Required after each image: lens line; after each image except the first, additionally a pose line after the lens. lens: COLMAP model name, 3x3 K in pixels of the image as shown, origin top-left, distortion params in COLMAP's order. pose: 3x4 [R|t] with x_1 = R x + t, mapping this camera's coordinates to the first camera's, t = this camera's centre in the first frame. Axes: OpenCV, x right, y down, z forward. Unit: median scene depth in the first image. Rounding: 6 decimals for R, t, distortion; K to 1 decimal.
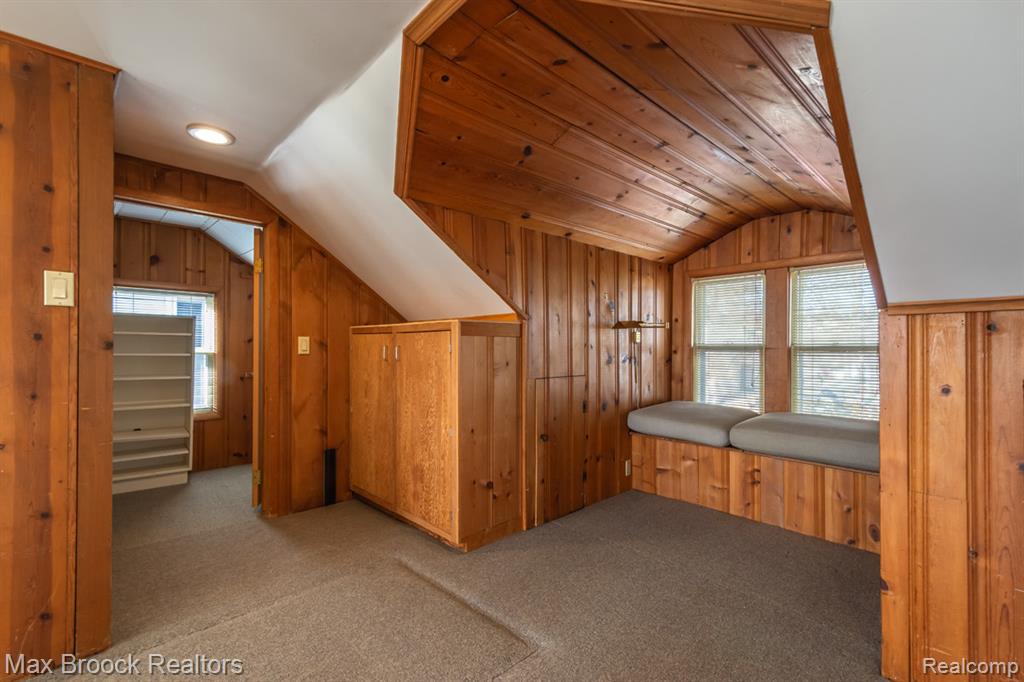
lens RADIAL K [[457.2, 0, 512.0], [0, 457.2, 341.0], [0, 0, 1]] dist [-0.000150, -0.000741]
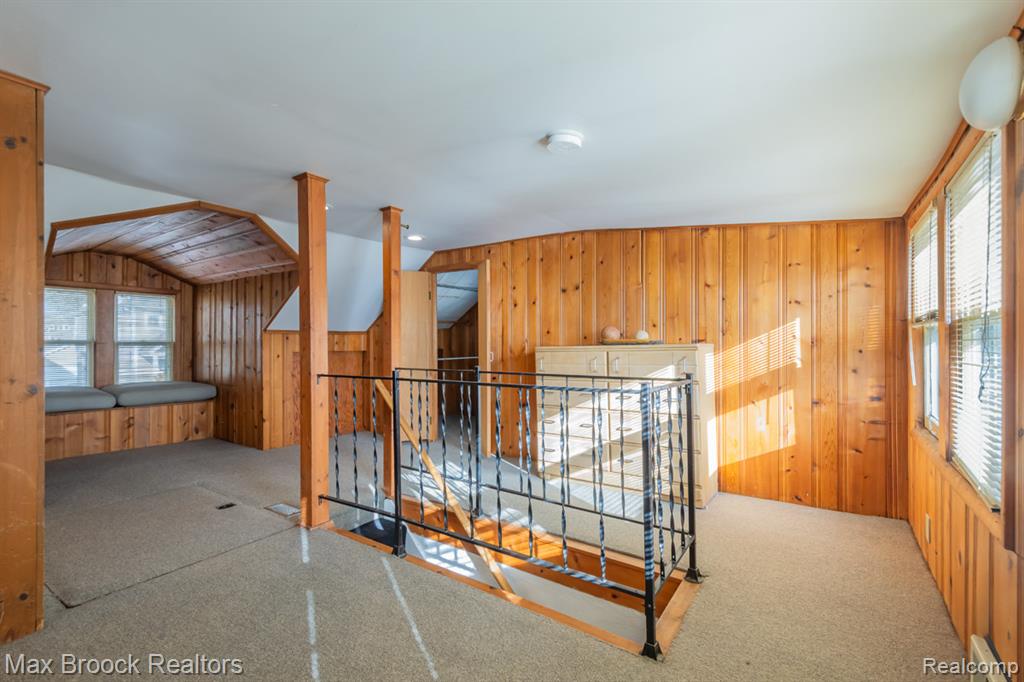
lens RADIAL K [[457.2, 0, 512.0], [0, 457.2, 341.0], [0, 0, 1]] dist [-0.000150, -0.000741]
pose [[-0.225847, 0.007679, 0.974132, -1.365207], [-0.016403, 0.999797, -0.011685, 0.004421], [-0.974025, -0.018618, -0.225676, 0.046034]]
